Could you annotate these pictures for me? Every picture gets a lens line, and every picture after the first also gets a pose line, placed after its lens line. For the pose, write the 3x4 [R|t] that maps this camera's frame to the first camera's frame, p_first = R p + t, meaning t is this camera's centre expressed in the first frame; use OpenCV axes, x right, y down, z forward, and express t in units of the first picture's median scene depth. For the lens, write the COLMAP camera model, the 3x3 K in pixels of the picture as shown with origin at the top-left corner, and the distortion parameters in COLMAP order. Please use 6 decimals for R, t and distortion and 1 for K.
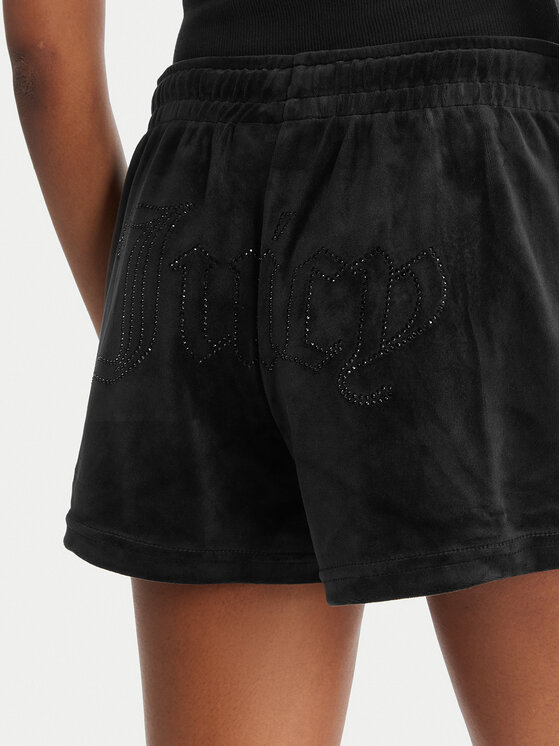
lens RADIAL K [[1067.9, 0, 280.5], [0, 1067.9, 371.7], [0, 0, 1]] dist [-0.057904, 0.000000]
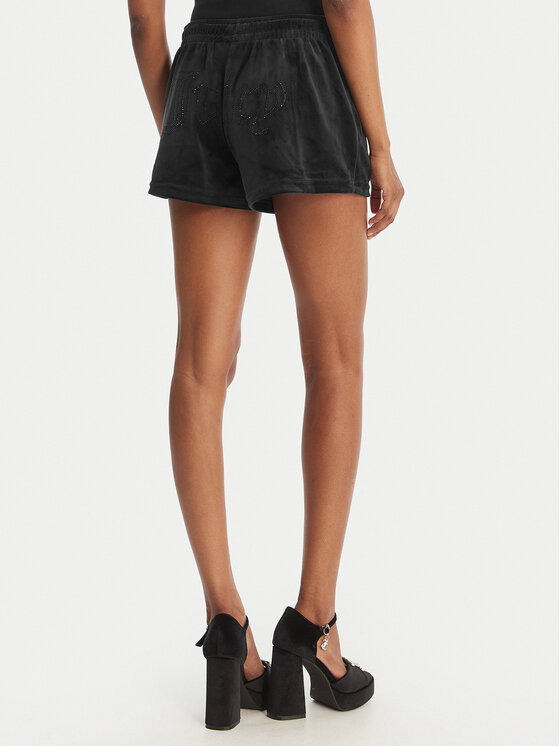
lens RADIAL K [[1145.3, 0, 278.5], [0, 1145.3, 374.1], [0, 0, 1]] dist [0.043404, 0.000000]
pose [[0.997621, 0.009153, 0.068324, -0.081058], [-0.008455, 0.999909, -0.010510, 0.734683], [-0.068414, 0.009908, 0.997608, -2.225934]]
